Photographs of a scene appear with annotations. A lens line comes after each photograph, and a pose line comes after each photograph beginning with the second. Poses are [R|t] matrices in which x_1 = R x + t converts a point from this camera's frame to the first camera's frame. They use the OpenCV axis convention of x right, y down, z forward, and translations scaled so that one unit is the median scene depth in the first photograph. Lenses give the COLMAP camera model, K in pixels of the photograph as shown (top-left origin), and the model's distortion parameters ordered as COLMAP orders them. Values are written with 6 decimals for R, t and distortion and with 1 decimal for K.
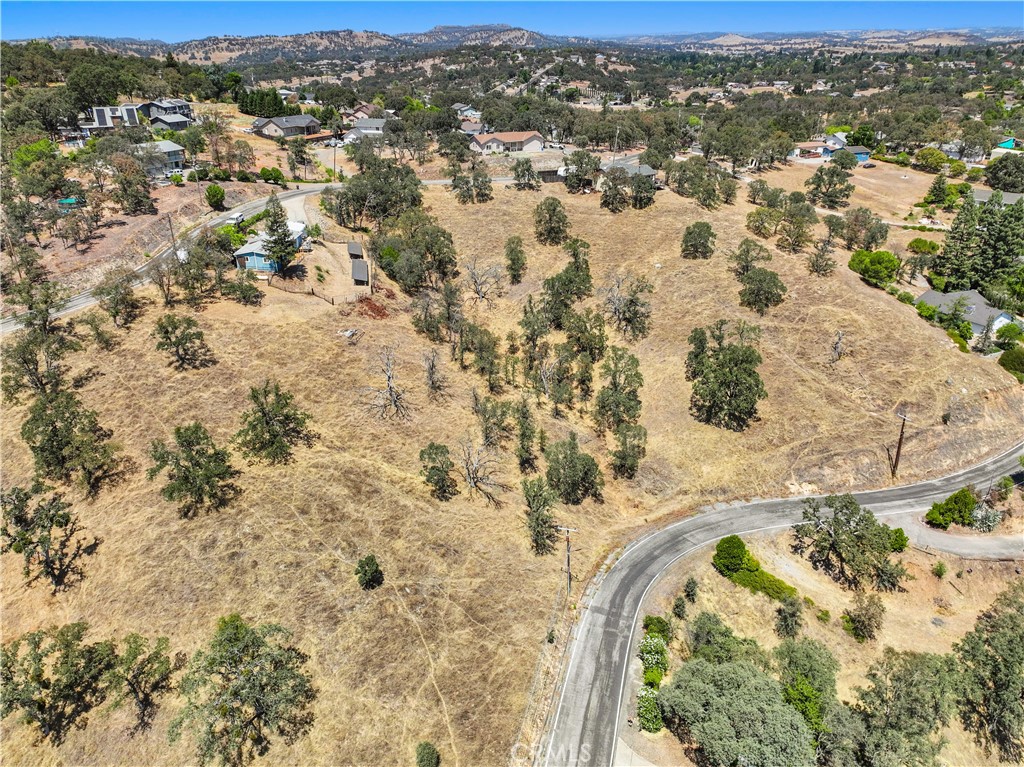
lens RADIAL K [[718.7, 0, 515.9], [0, 718.7, 381.3], [0, 0, 1]] dist [0.002415, -0.004319]
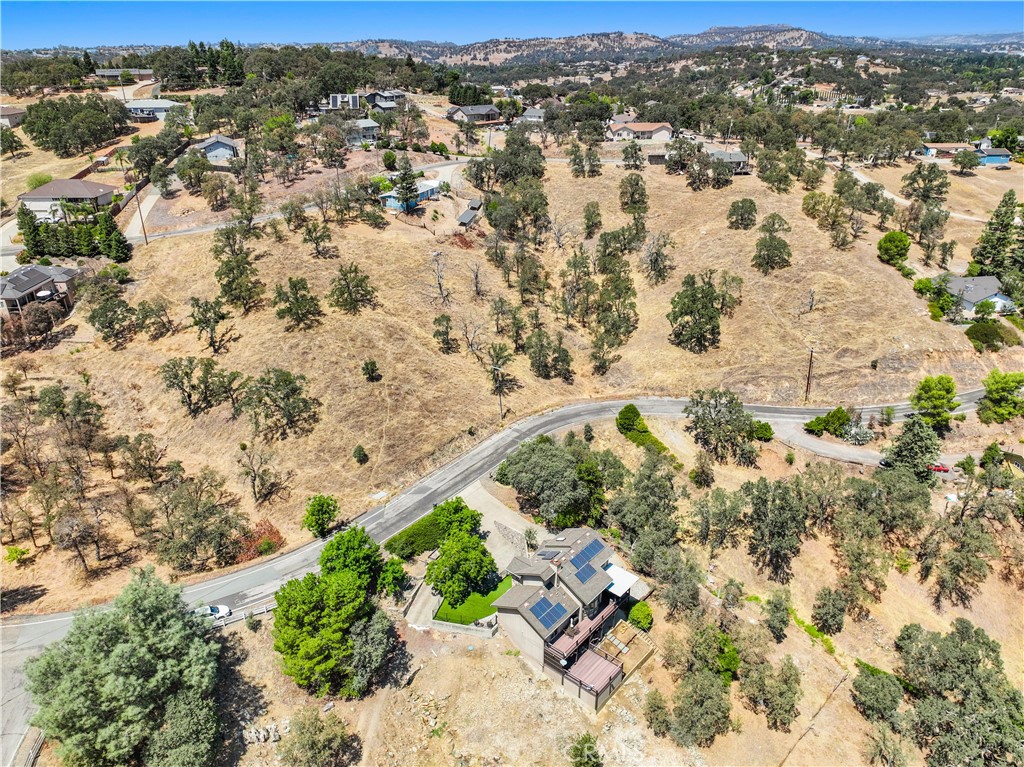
lens RADIAL K [[718.7, 0, 515.3], [0, 718.7, 379.9], [0, 0, 1]] dist [0.002415, -0.004319]
pose [[0.940692, 0.140009, -0.309023, 0.386572], [-0.140969, 0.989825, 0.019341, 0.129805], [0.308587, 0.025369, 0.950858, -0.288648]]
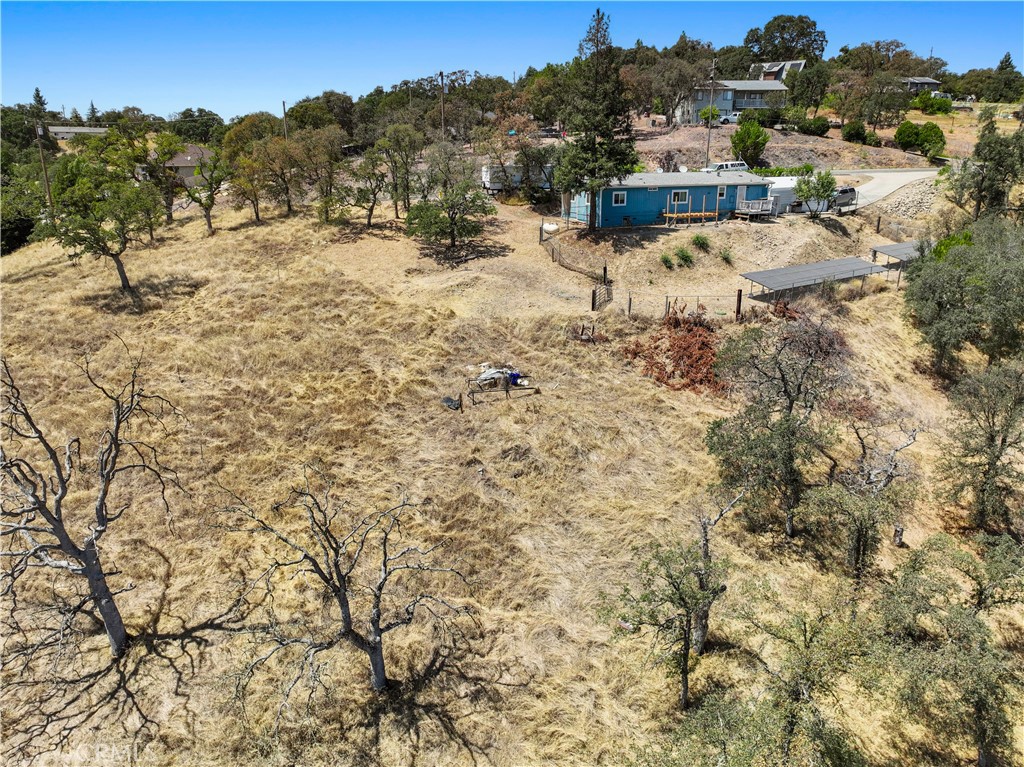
lens RADIAL K [[718.7, 0, 515.7], [0, 718.7, 386.6], [0, 0, 1]] dist [0.002415, -0.004319]
pose [[0.419998, 0.269082, -0.866716, 0.048643], [-0.382268, 0.918629, 0.099958, -0.097823], [0.823088, 0.289335, 0.488684, 0.854780]]
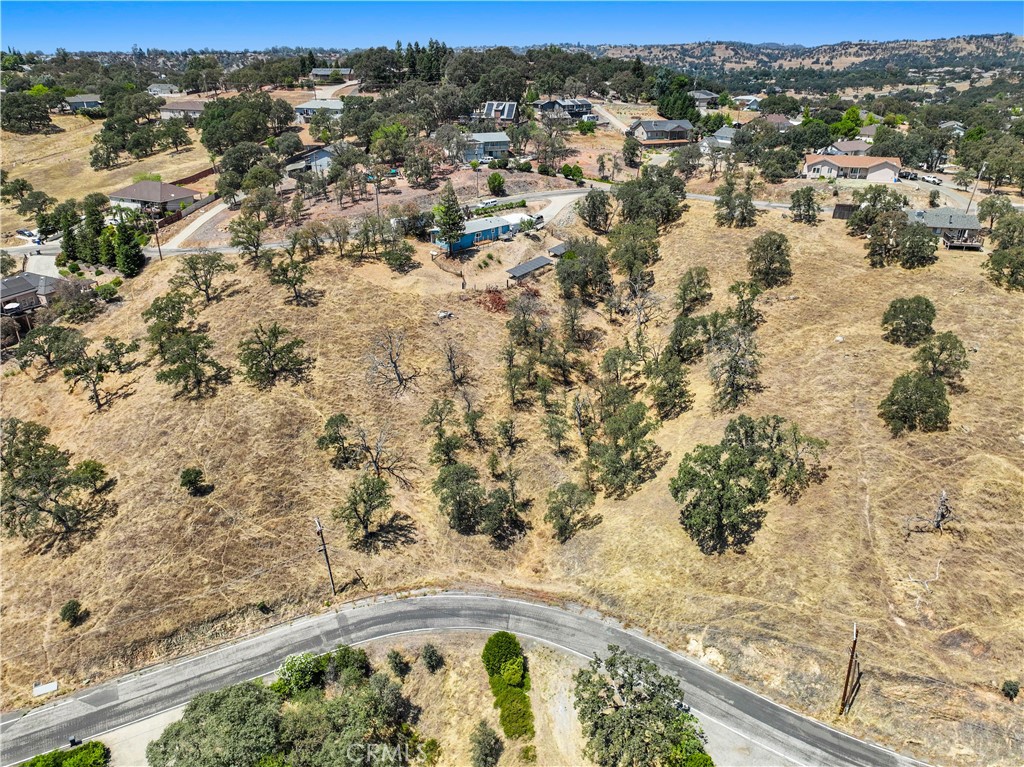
lens RADIAL K [[718.7, 0, 516.1], [0, 718.7, 380.9], [0, 0, 1]] dist [0.002415, -0.004319]
pose [[0.711468, 0.296989, -0.636876, 0.573399], [-0.300691, 0.947804, 0.106074, -0.120488], [0.635136, 0.116035, 0.763635, 0.246832]]
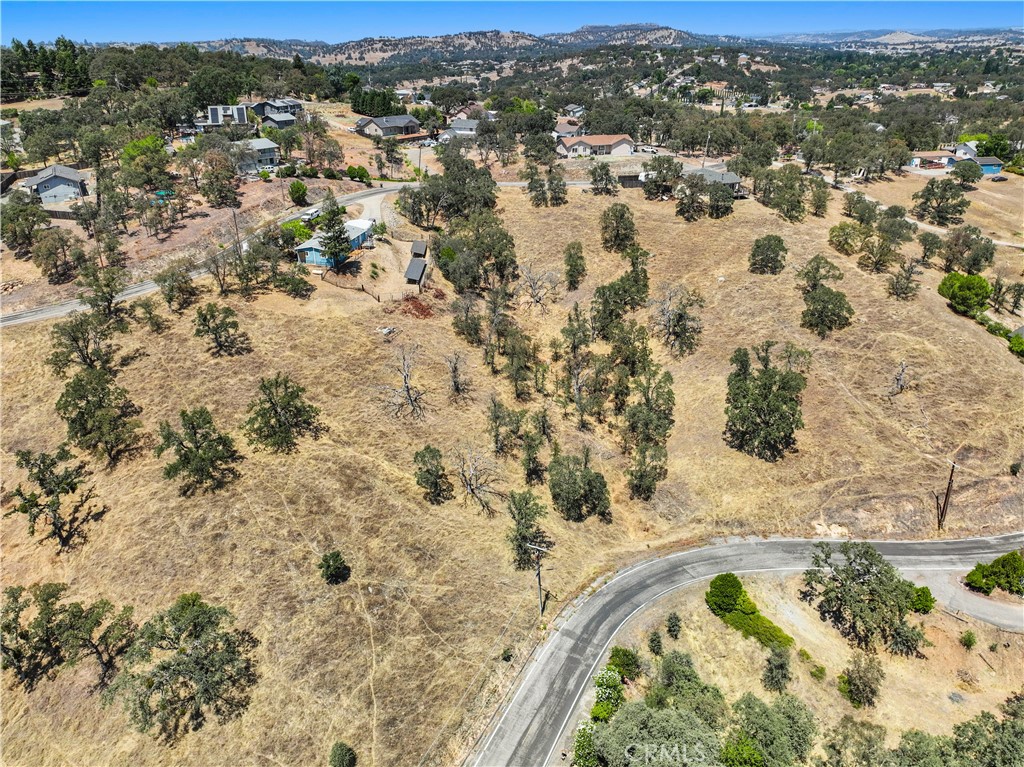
lens RADIAL K [[718.7, 0, 516.0], [0, 718.7, 381.7], [0, 0, 1]] dist [0.002415, -0.004319]
pose [[0.982828, 0.074247, -0.168925, 0.127593], [-0.074115, 0.997224, 0.007098, -0.015284], [0.168983, 0.005544, 0.985603, 0.021979]]
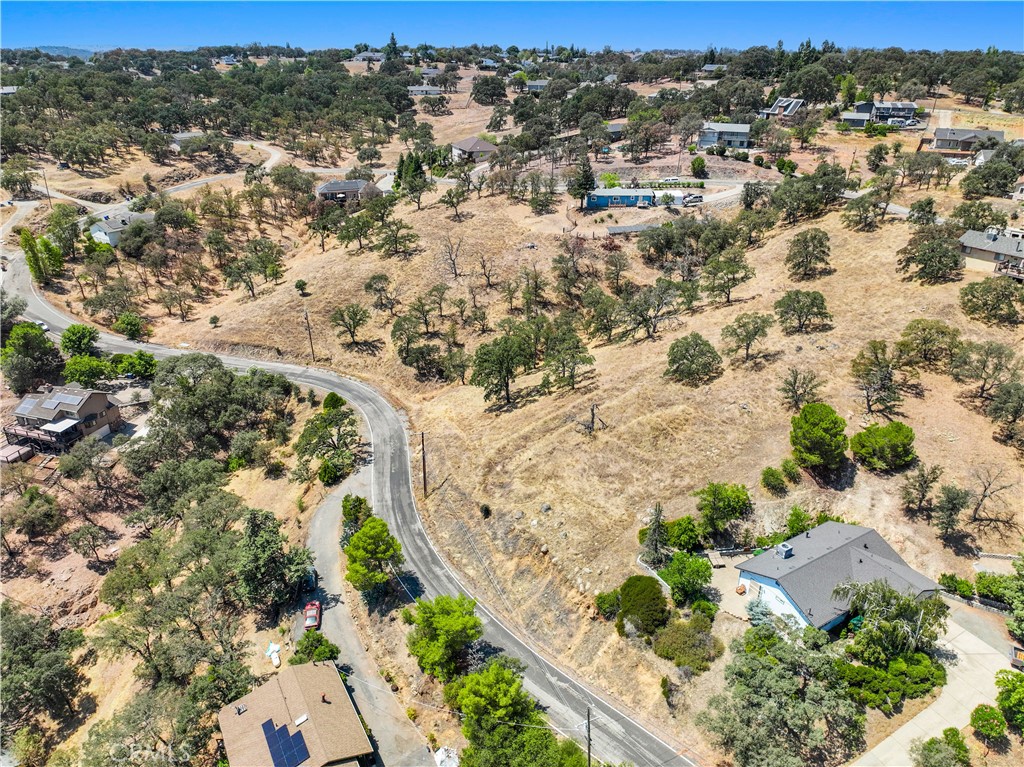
lens RADIAL K [[718.7, 0, 513.1], [0, 718.7, 378.6], [0, 0, 1]] dist [0.002415, -0.004319]
pose [[0.055545, 0.422381, -0.904715, 1.189352], [-0.434720, 0.825951, 0.358919, -0.350137], [0.898851, 0.373361, 0.229495, 0.738634]]
